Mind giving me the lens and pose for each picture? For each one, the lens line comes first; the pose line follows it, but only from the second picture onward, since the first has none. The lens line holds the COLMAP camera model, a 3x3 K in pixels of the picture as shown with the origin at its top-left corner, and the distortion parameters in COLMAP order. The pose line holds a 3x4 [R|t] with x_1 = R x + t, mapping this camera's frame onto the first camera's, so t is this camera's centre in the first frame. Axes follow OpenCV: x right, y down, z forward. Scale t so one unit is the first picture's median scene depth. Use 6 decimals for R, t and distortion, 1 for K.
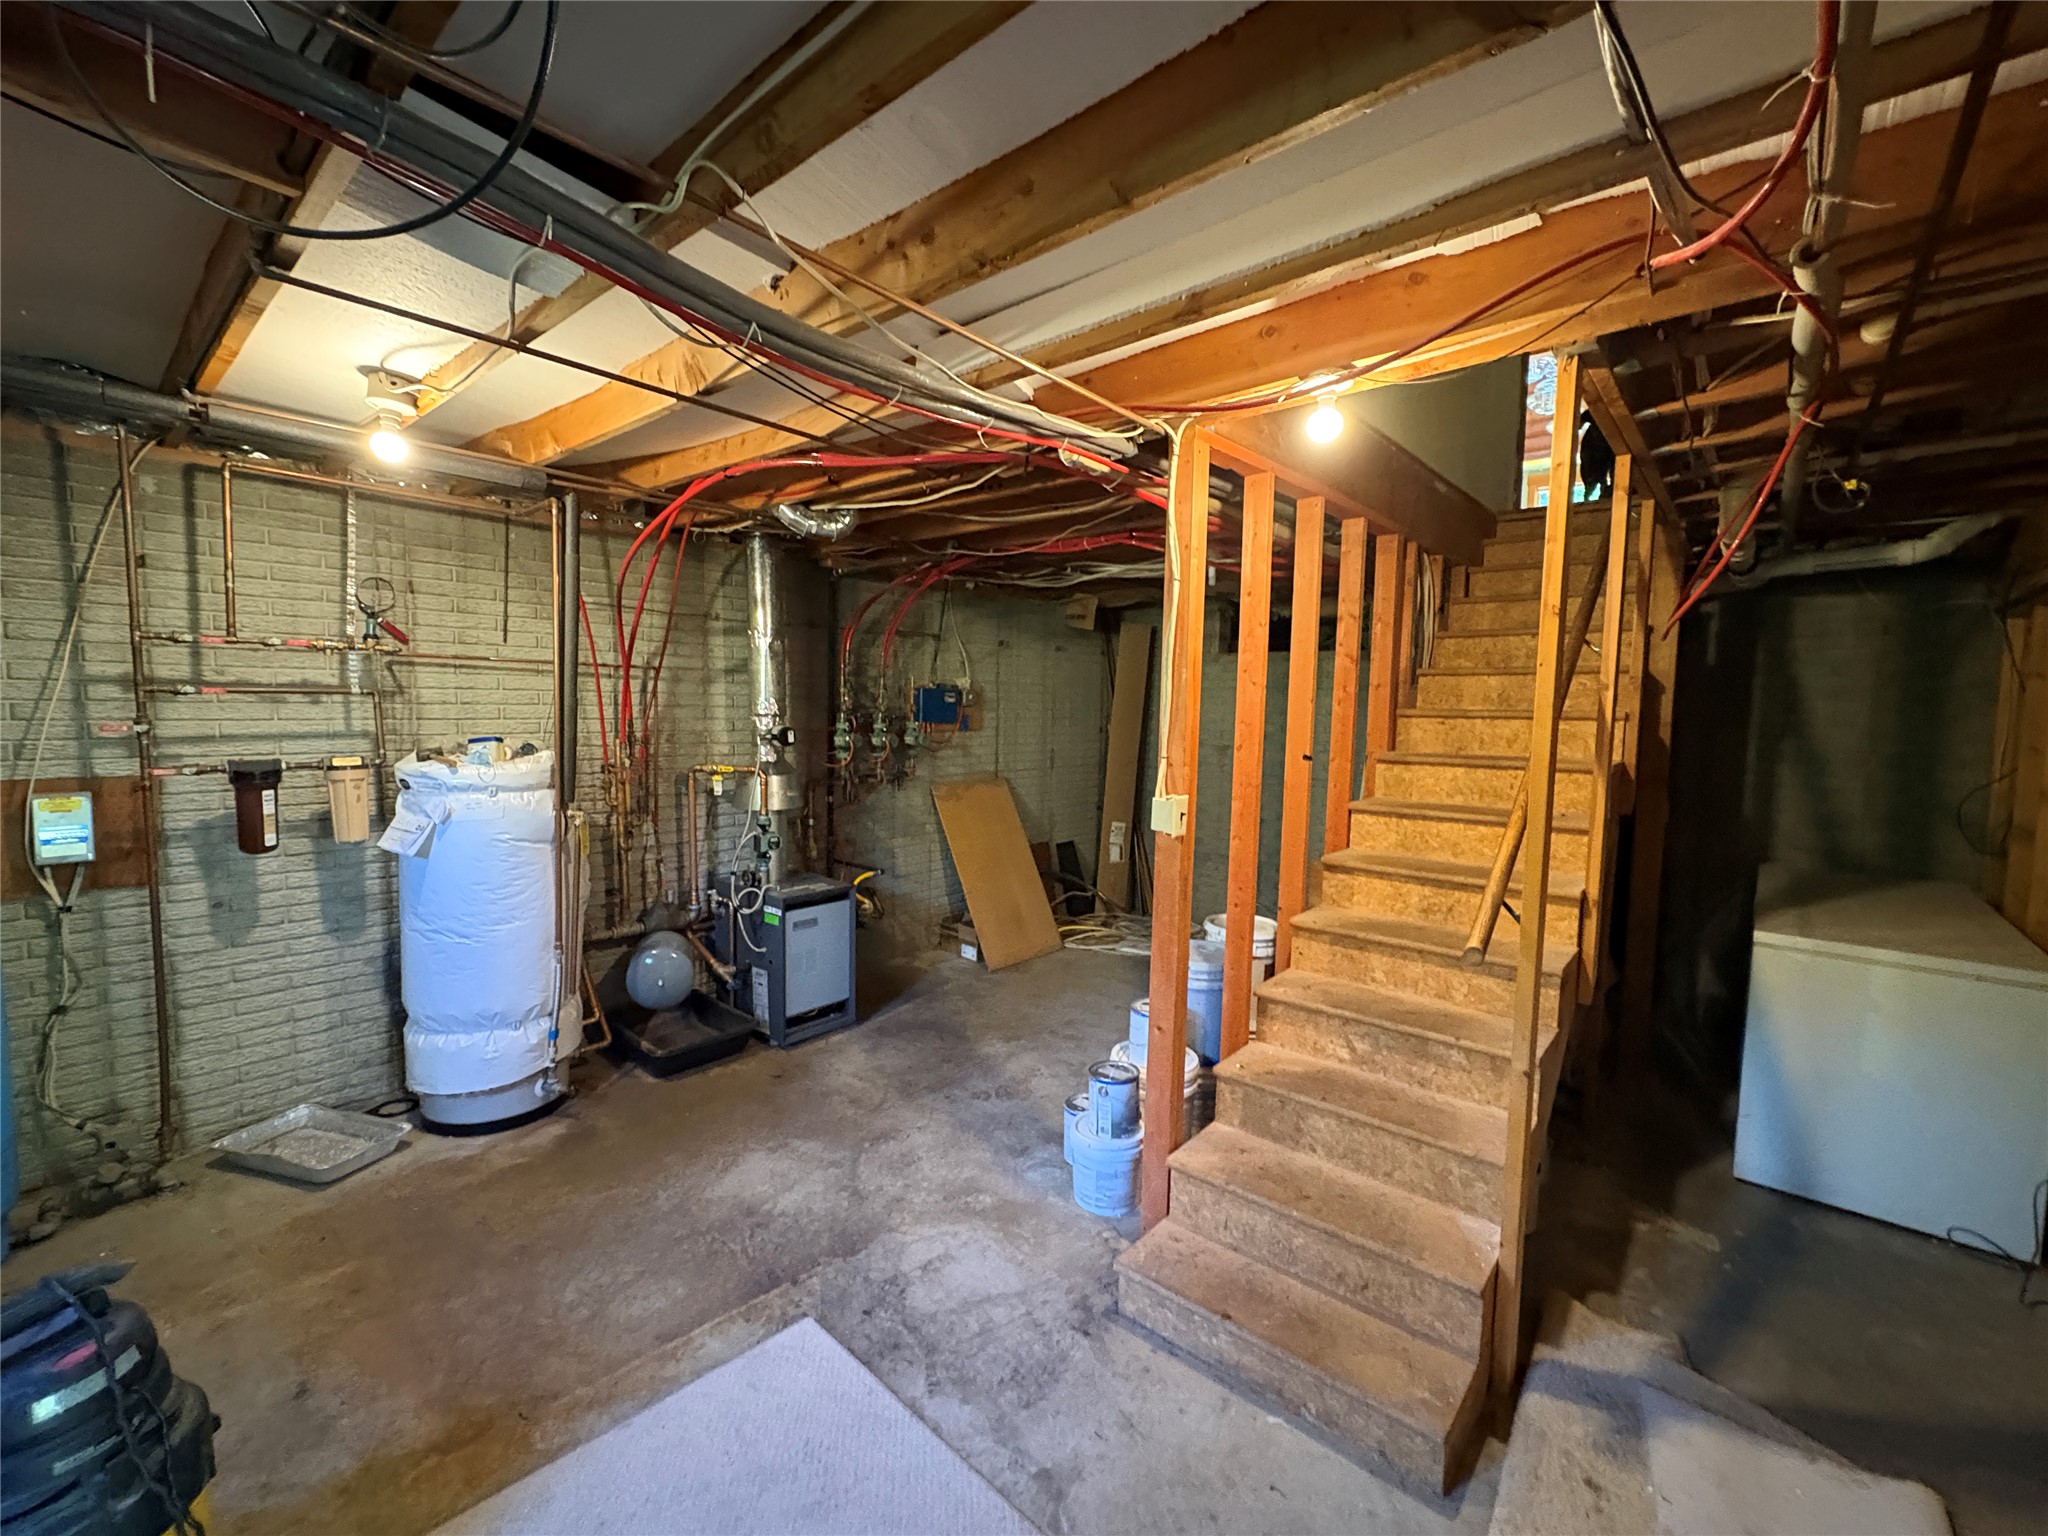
lens RADIAL K [[811.8, 0, 1004.4], [0, 811.8, 766.3], [0, 0, 1]] dist [0.002398, -0.000053]
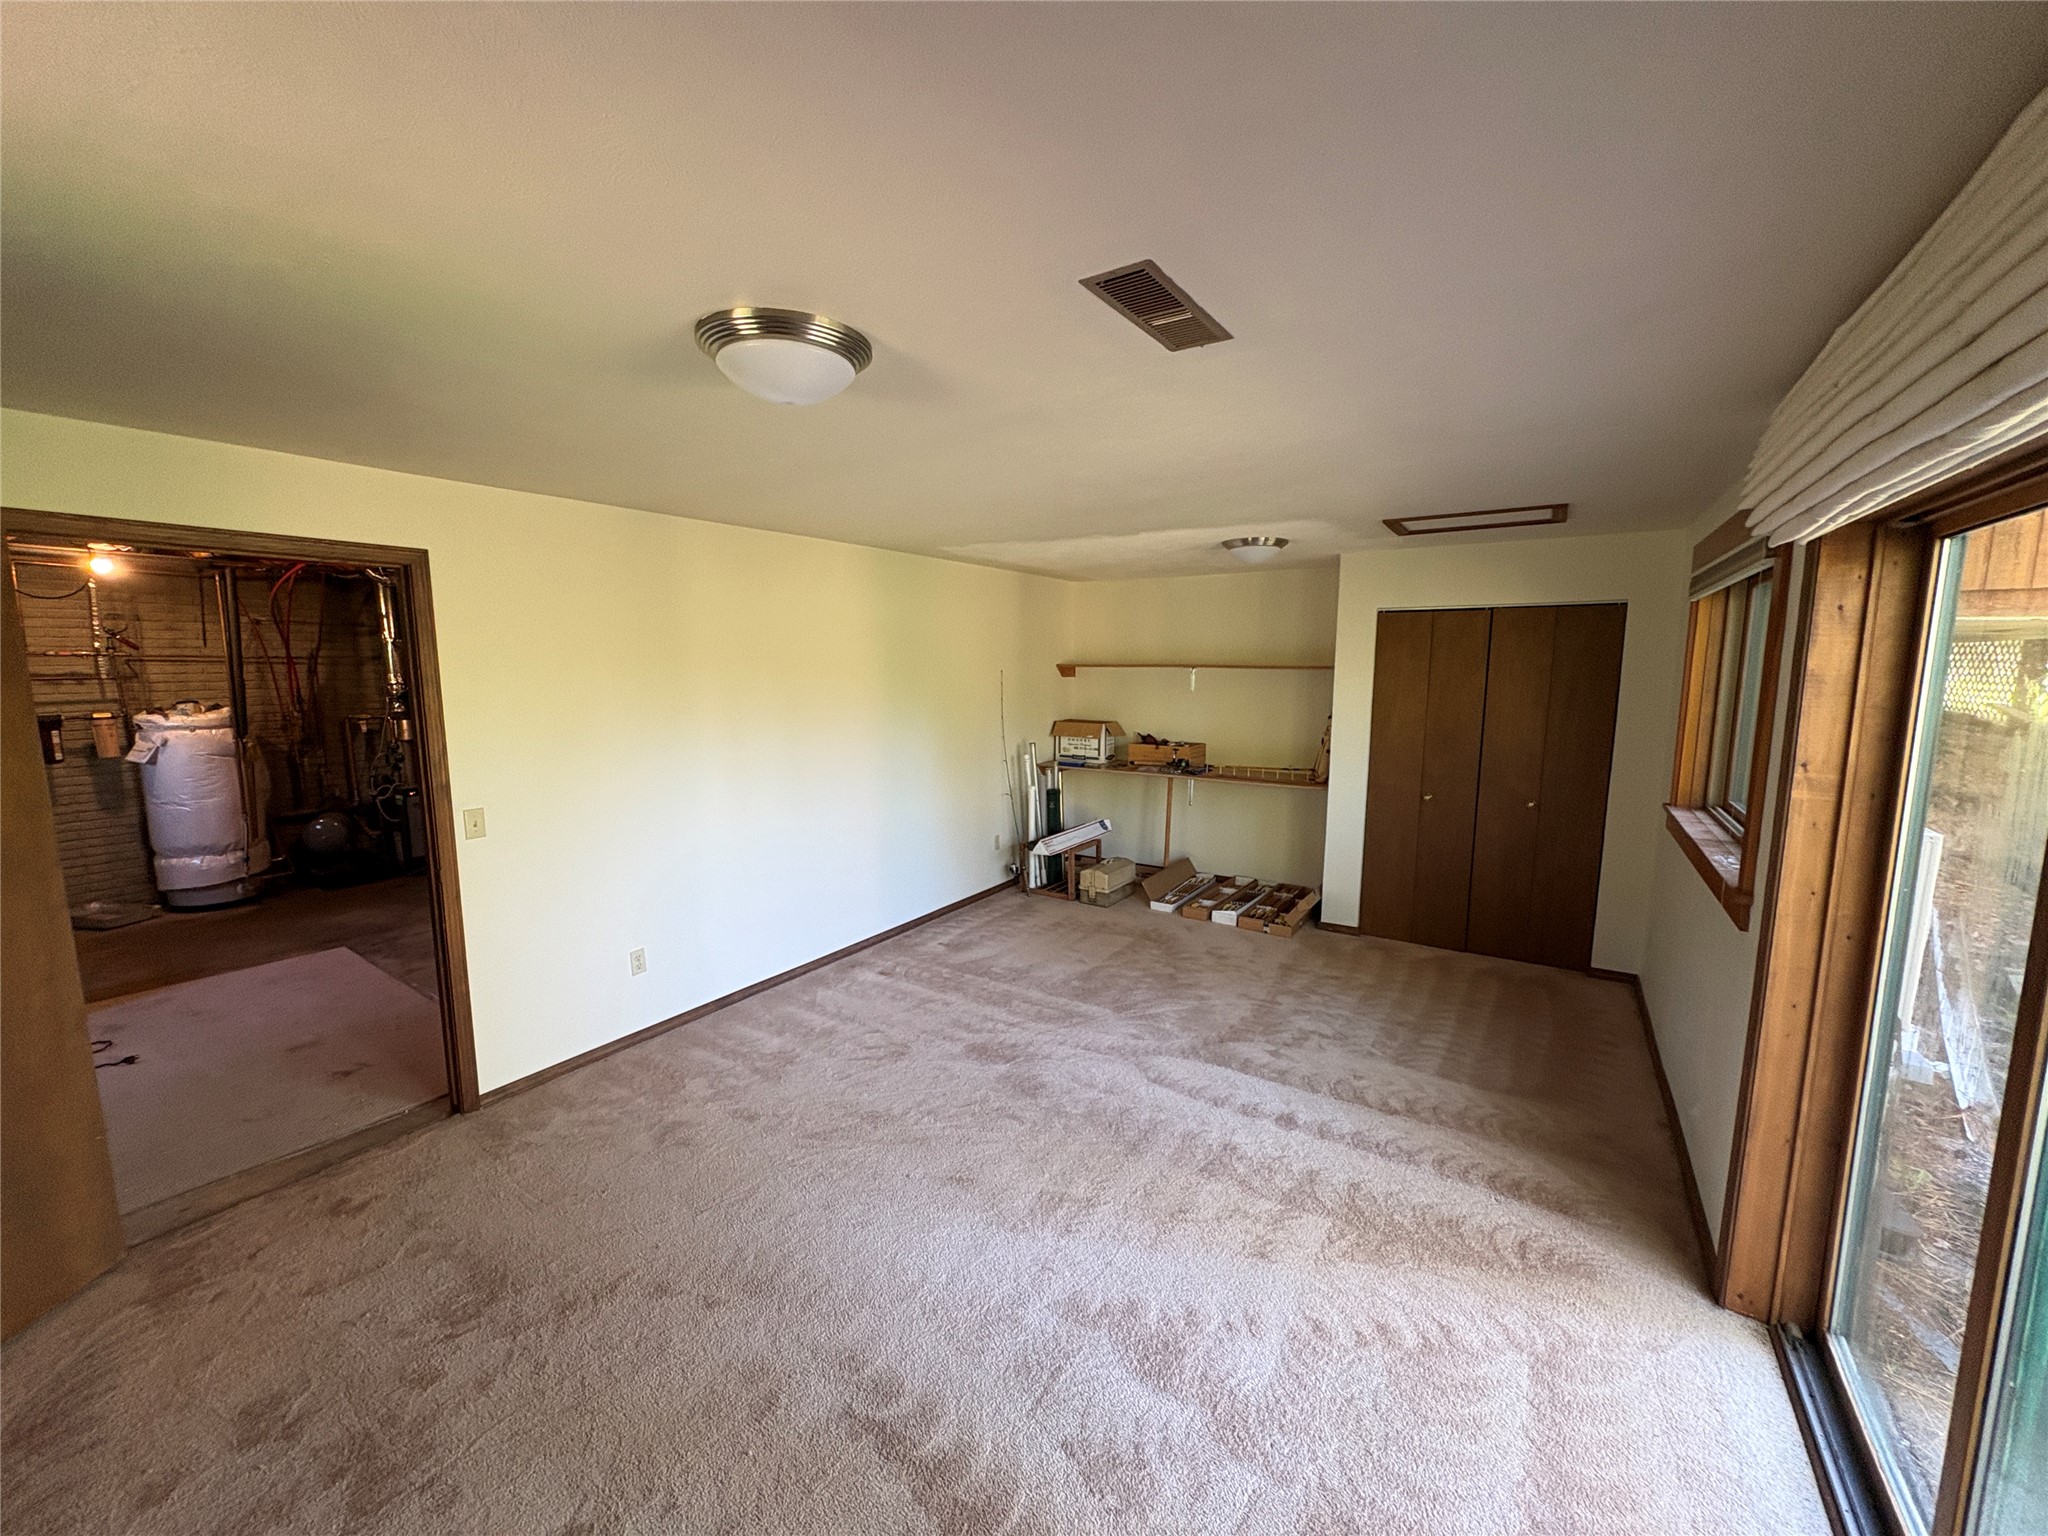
lens RADIAL K [[811.8, 0, 1037.4], [0, 811.8, 770.0], [0, 0, 1]] dist [0.002398, -0.000053]
pose [[0.990147, -0.036643, 0.135155, 1.015751], [0.028479, 0.997679, 0.061850, 0.061726], [-0.137108, -0.057391, 0.988892, -1.103412]]
